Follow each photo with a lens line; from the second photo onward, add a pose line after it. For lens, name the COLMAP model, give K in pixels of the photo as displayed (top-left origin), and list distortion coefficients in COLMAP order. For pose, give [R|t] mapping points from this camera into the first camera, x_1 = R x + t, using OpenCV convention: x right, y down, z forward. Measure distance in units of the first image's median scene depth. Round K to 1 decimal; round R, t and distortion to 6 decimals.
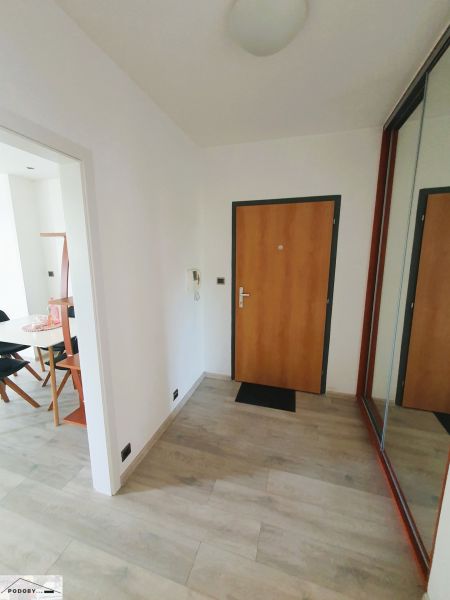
lens RADIAL K [[236.5, 0, 225.0], [0, 236.5, 300.0], [0, 0, 1]] dist [0.008154, -0.000139]
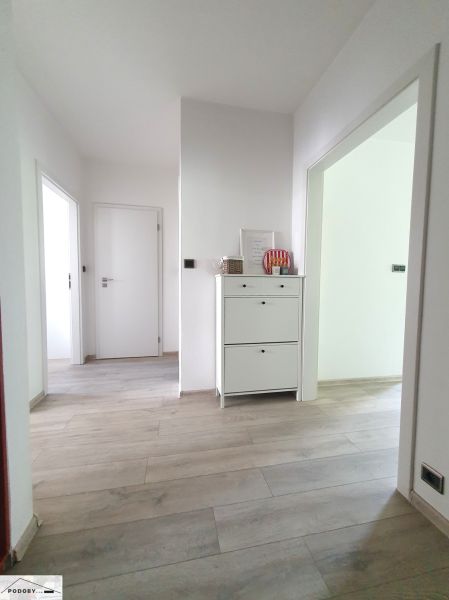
lens RADIAL K [[236.5, 0, 224.5], [0, 236.5, 300.0], [0, 0, 1]] dist [0.008154, -0.000139]
pose [[-0.869684, 0.020981, -0.493163, 0.445545], [-0.105226, 0.968250, 0.226757, 0.105945], [0.482263, 0.249101, -0.839864, 1.366657]]
